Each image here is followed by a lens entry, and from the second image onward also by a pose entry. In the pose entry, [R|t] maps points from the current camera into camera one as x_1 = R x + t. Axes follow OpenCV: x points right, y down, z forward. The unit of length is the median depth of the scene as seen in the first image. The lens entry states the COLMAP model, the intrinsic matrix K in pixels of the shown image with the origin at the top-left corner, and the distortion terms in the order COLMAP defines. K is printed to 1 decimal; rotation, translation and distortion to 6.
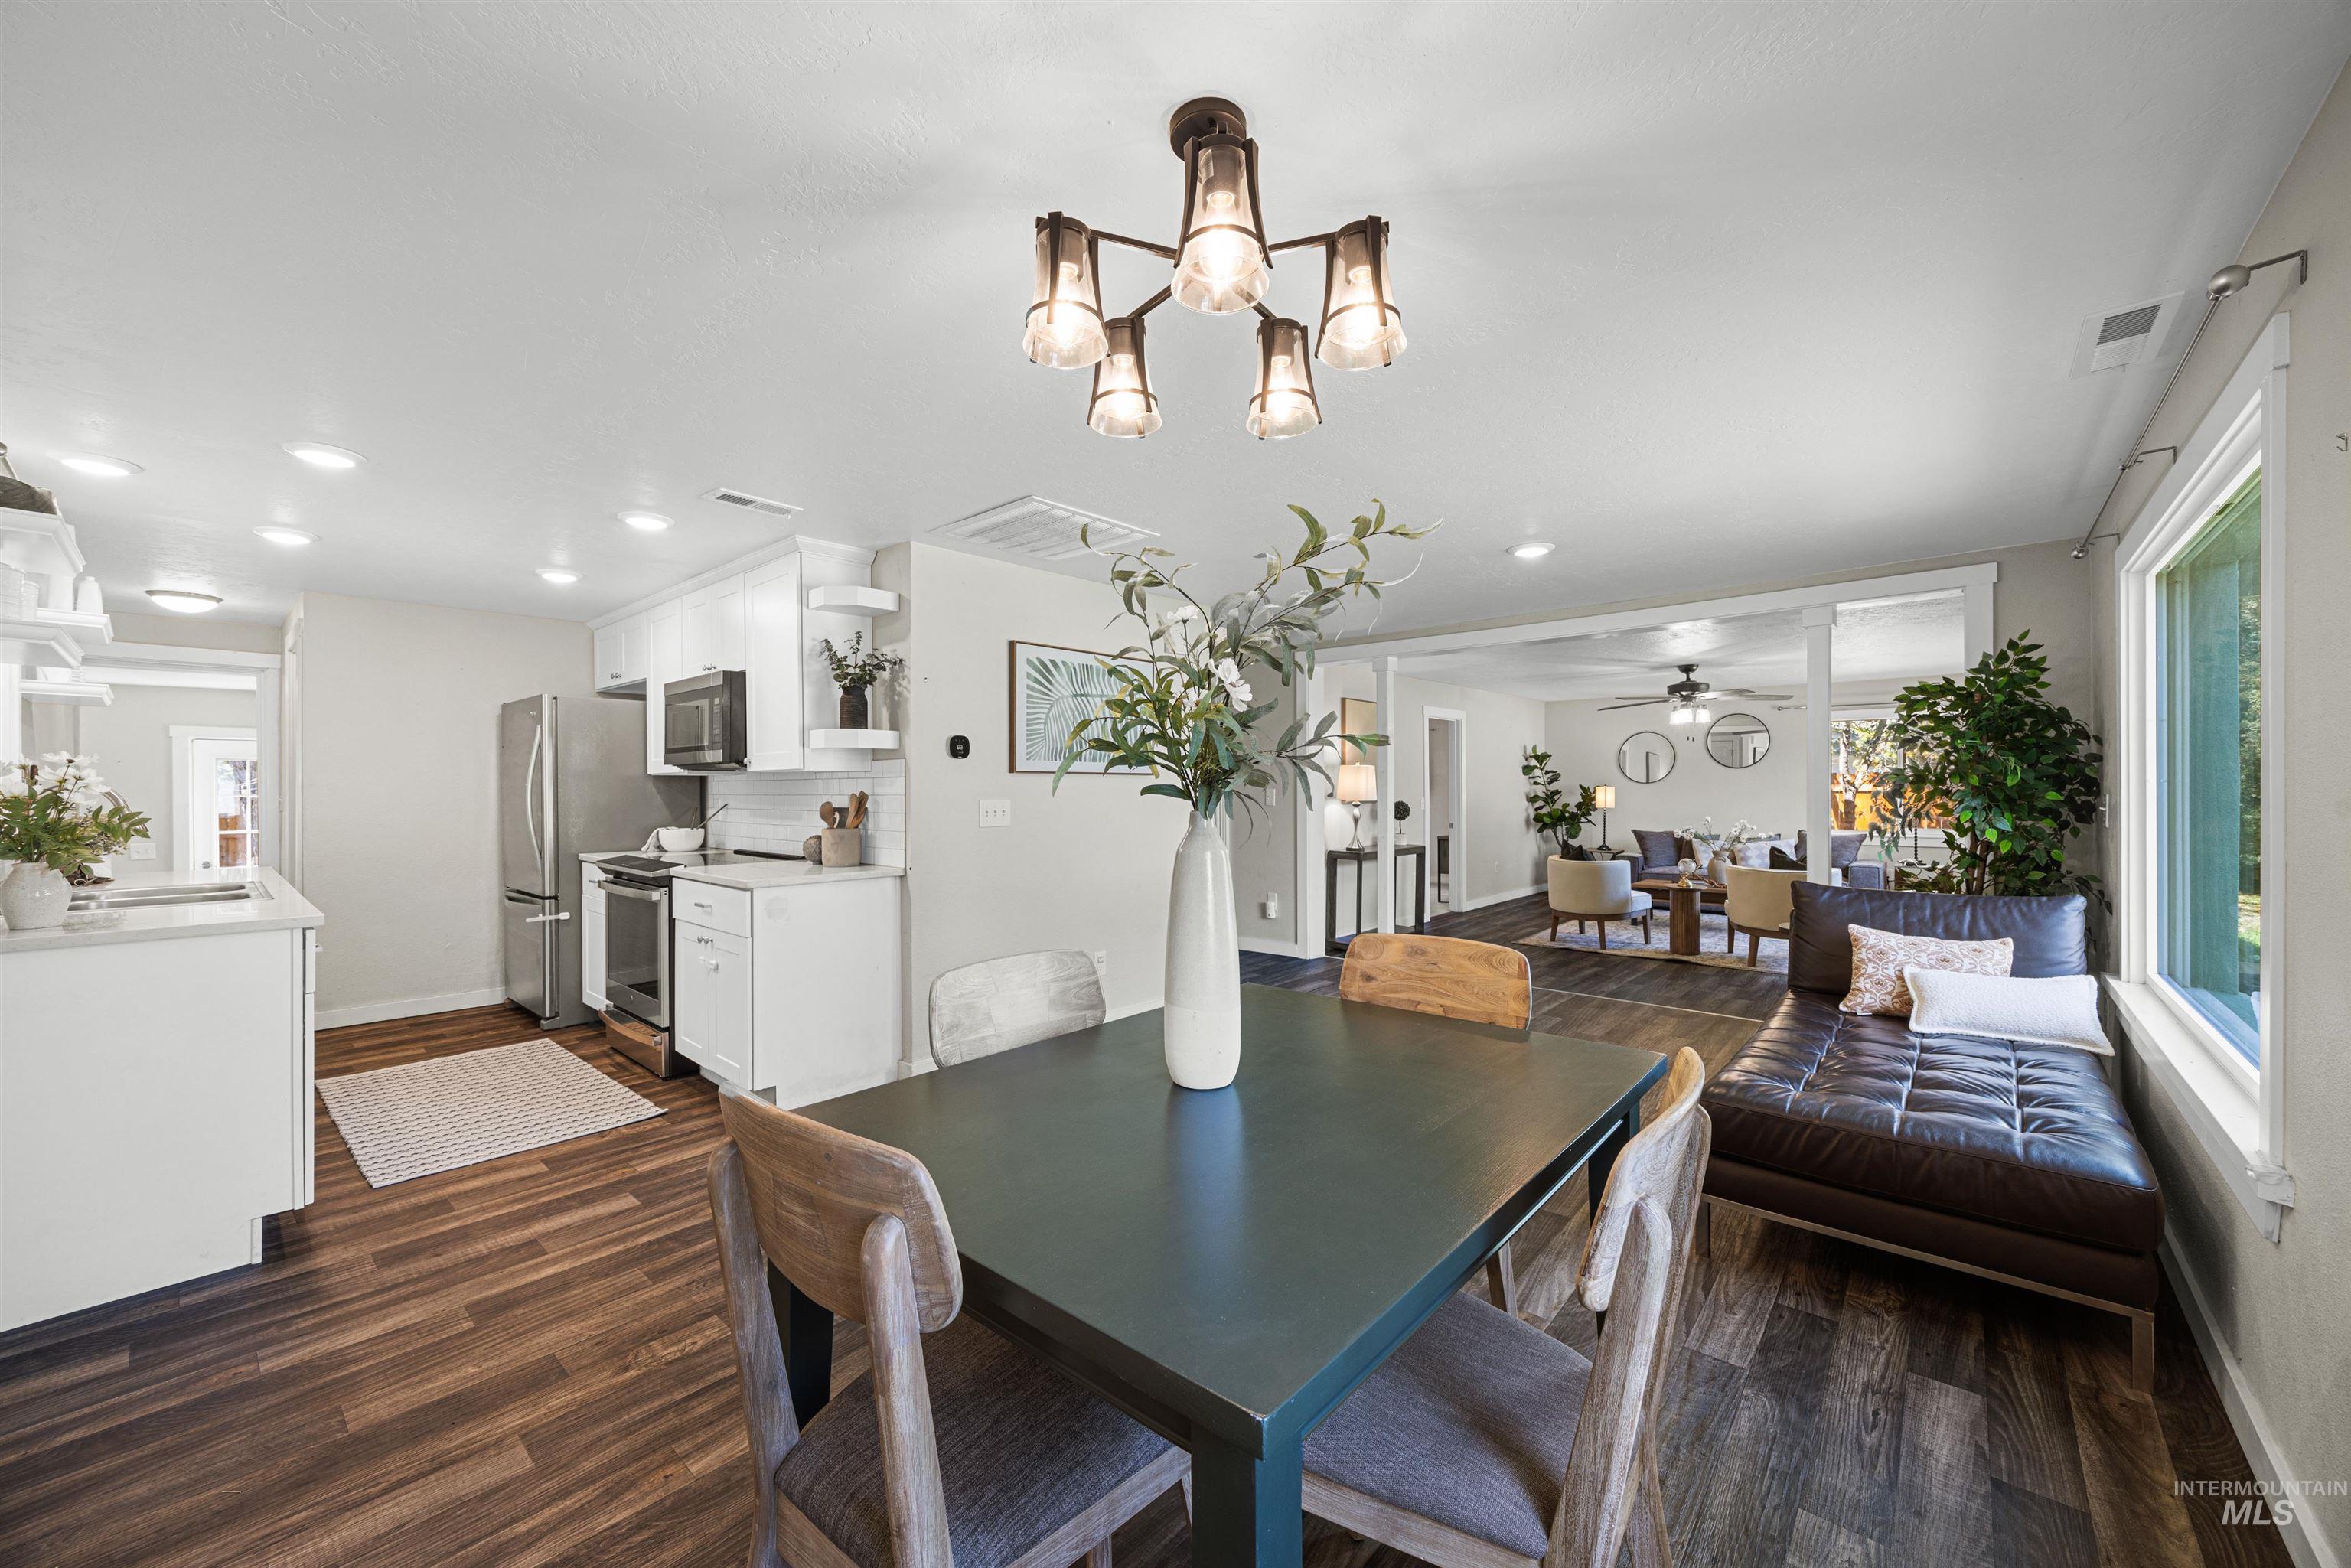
lens RADIAL K [[905.1, 0, 1200.2], [0, 905.1, 791.3], [0, 0, 1]] dist [0.000463, -0.000353]
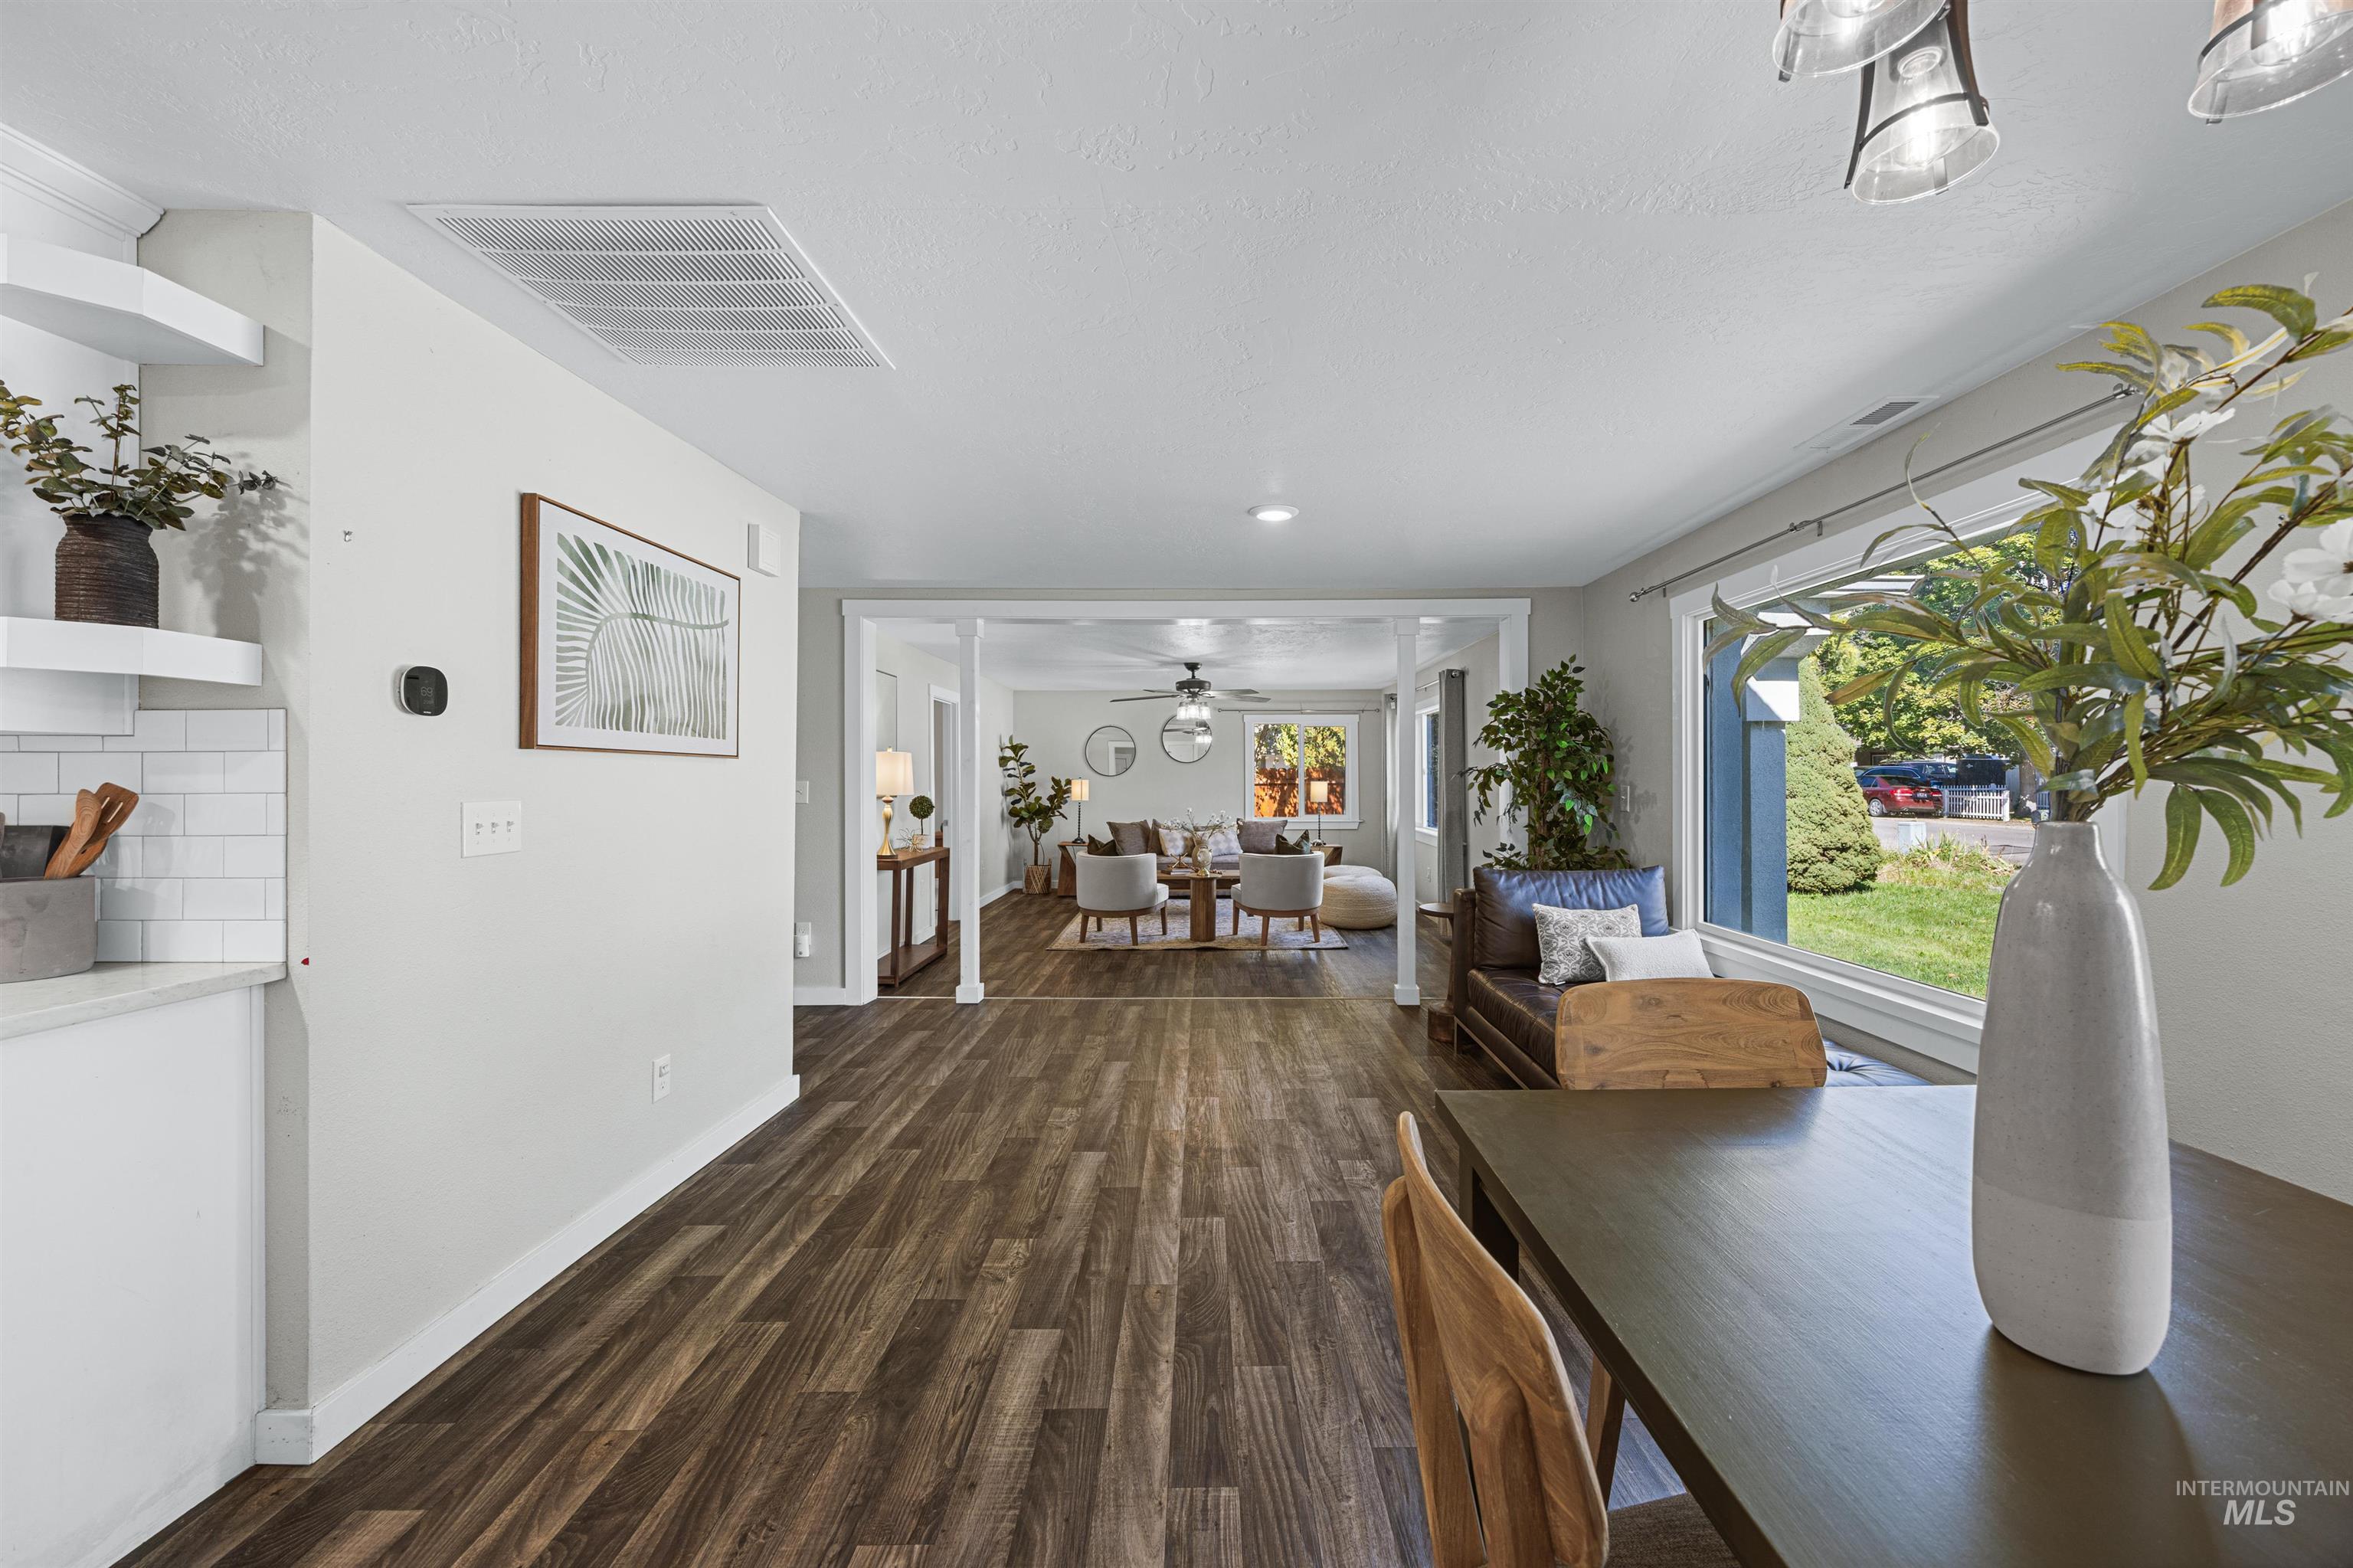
lens RADIAL K [[905.9, 0, 1169.9], [0, 905.9, 770.0], [0, 0, 1]] dist [0.000463, -0.000353]
pose [[0.745036, 0.009729, 0.666953, -0.266658], [0.000826, 0.999879, -0.015508, 0.000467], [-0.667024, 0.012105, 0.744938, 0.352002]]
